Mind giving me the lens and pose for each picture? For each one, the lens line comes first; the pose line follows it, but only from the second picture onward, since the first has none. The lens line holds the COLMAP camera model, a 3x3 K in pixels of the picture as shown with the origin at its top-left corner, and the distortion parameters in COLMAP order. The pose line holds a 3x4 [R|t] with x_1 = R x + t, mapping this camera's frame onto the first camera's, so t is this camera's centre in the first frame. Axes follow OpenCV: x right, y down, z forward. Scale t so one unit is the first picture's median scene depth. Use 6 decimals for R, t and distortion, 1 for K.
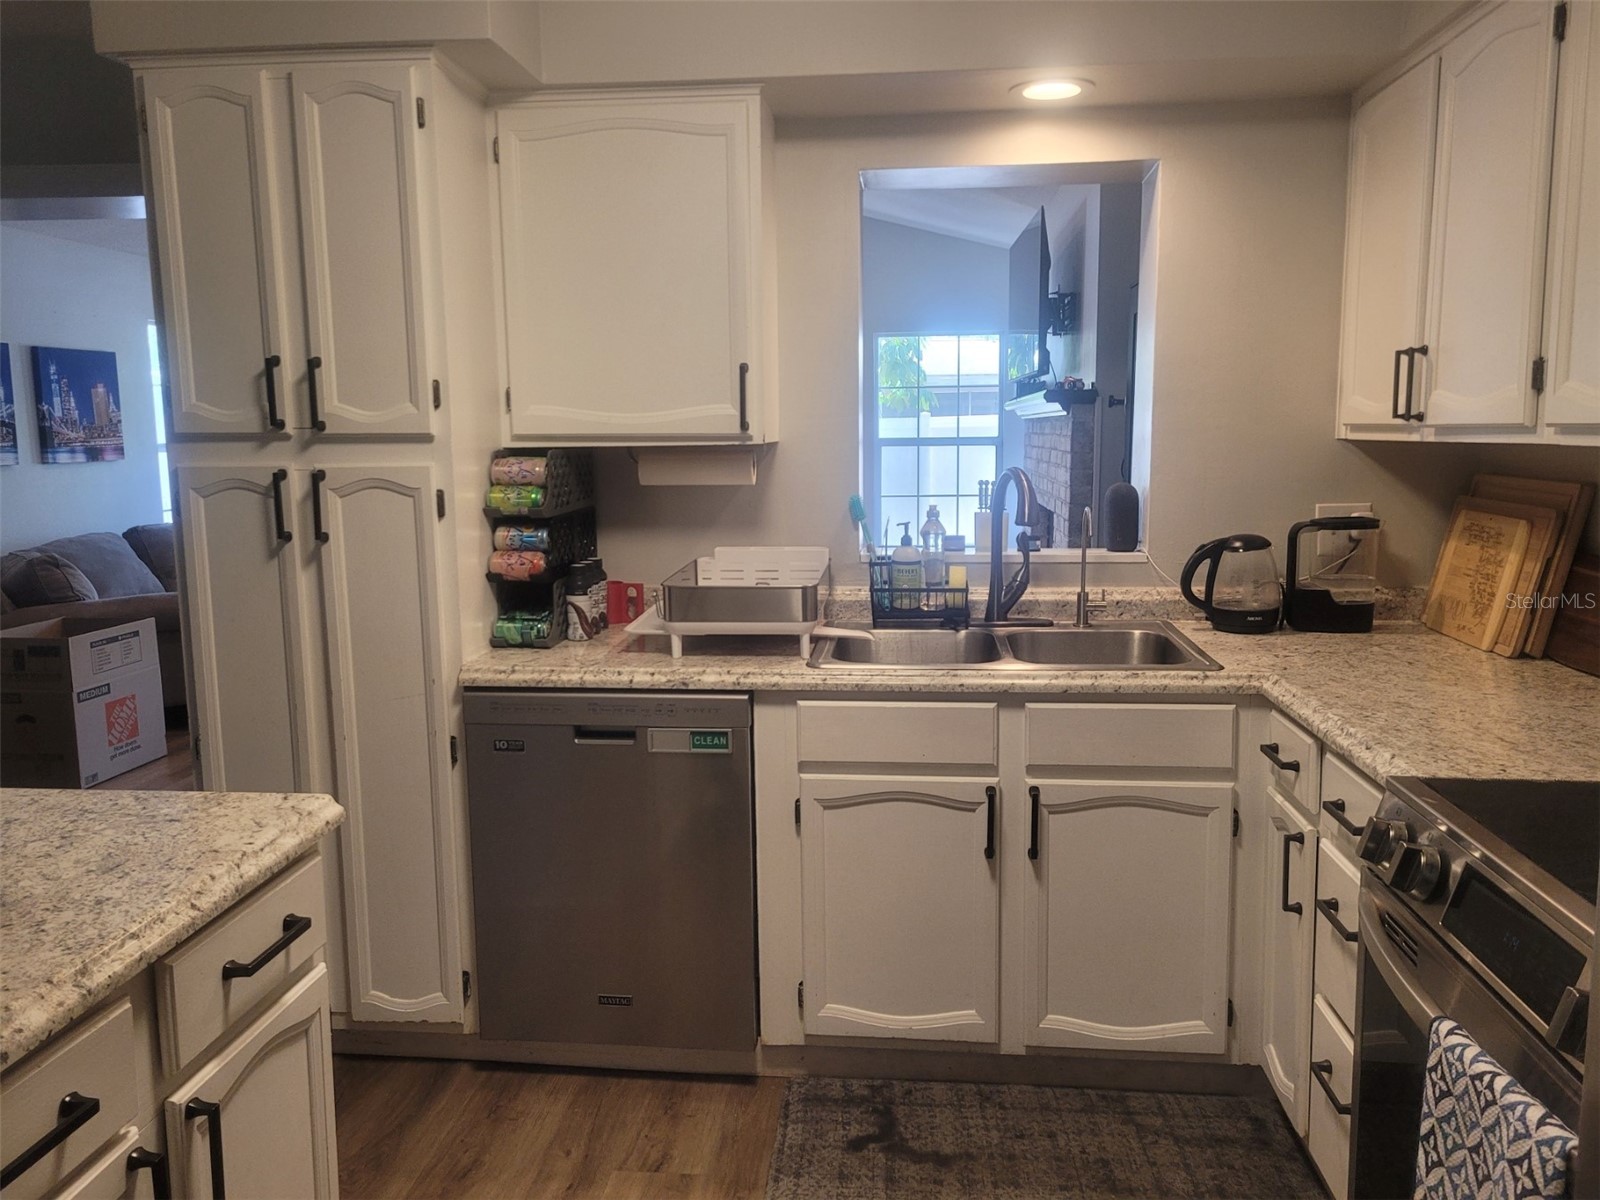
lens RADIAL K [[1217.9, 0, 807.9], [0, 1217.9, 586.2], [0, 0, 1]] dist [0.048930, -0.038174]
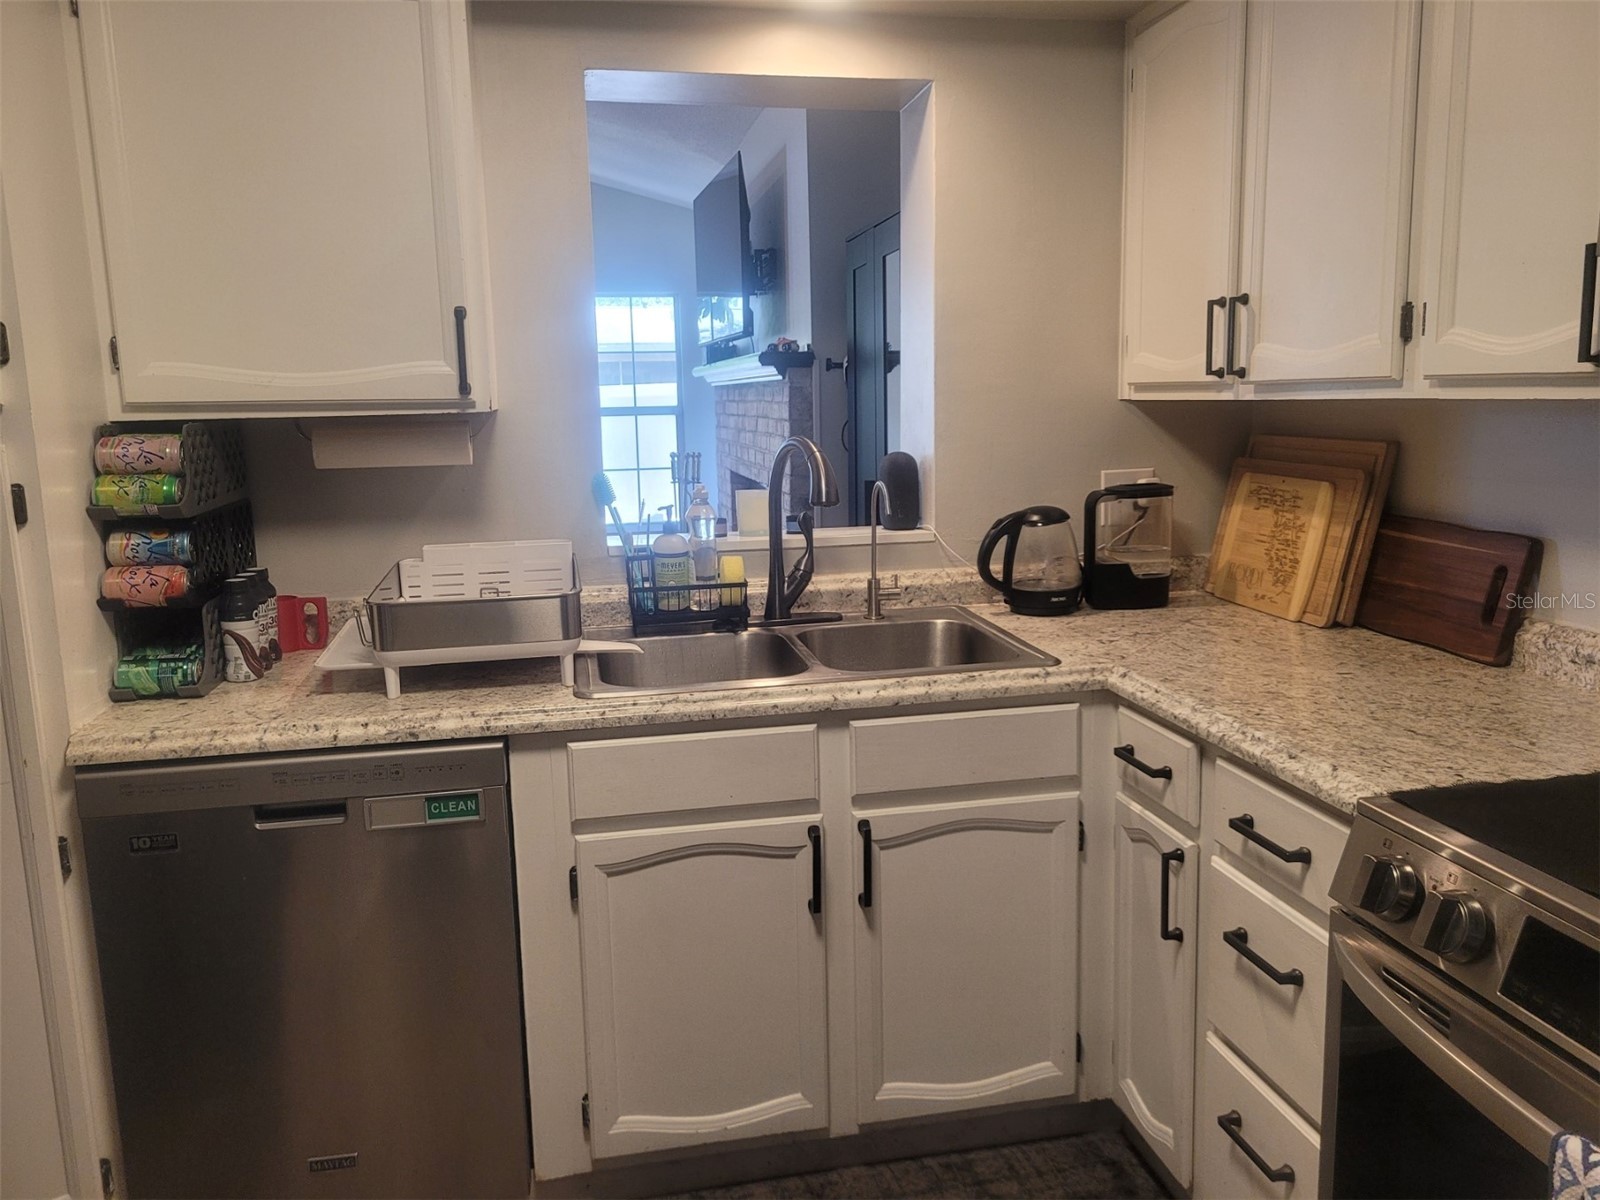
lens RADIAL K [[1217.9, 0, 807.9], [0, 1217.9, 586.2], [0, 0, 1]] dist [0.048930, -0.038174]
pose [[0.957280, -0.054338, 0.284012, -0.072790], [0.047789, 0.998409, 0.029942, -0.020208], [-0.285187, -0.015091, 0.958353, 0.200694]]
